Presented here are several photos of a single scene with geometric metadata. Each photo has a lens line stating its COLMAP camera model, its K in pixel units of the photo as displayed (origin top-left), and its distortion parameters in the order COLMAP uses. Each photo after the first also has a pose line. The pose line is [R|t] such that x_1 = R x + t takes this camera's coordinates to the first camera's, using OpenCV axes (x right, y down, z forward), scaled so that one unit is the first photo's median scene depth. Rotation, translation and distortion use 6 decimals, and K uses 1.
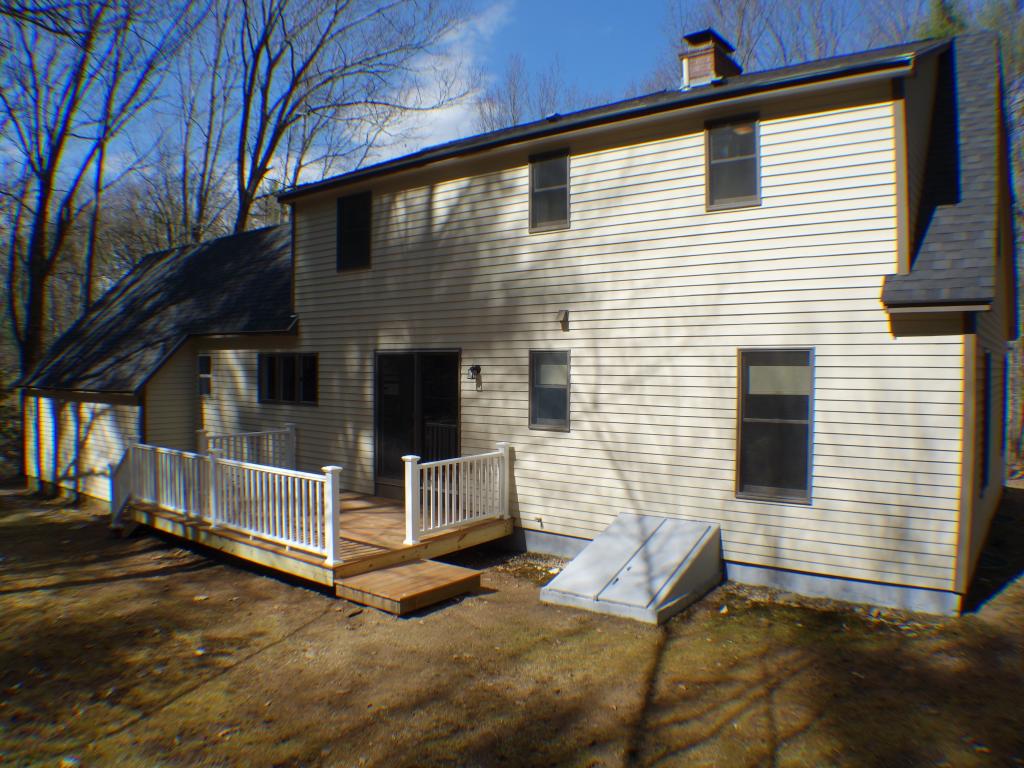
lens RADIAL K [[756.4, 0, 512.9], [0, 756.4, 385.1], [0, 0, 1]] dist [-0.134711, 0.004446]
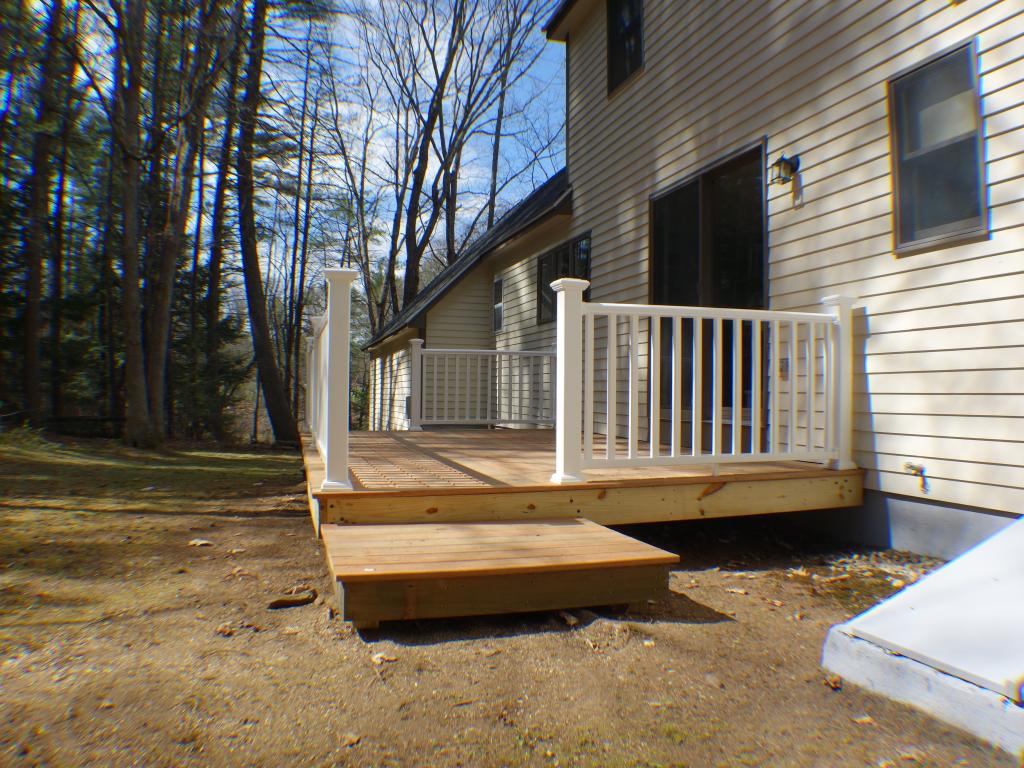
lens RADIAL K [[756.4, 0, 511.0], [0, 756.4, 382.8], [0, 0, 1]] dist [-0.134711, 0.004446]
pose [[0.816592, -0.003402, -0.577205, 0.079617], [-0.023534, 0.998955, -0.039182, 0.150584], [0.576736, 0.045580, 0.815658, 0.548893]]
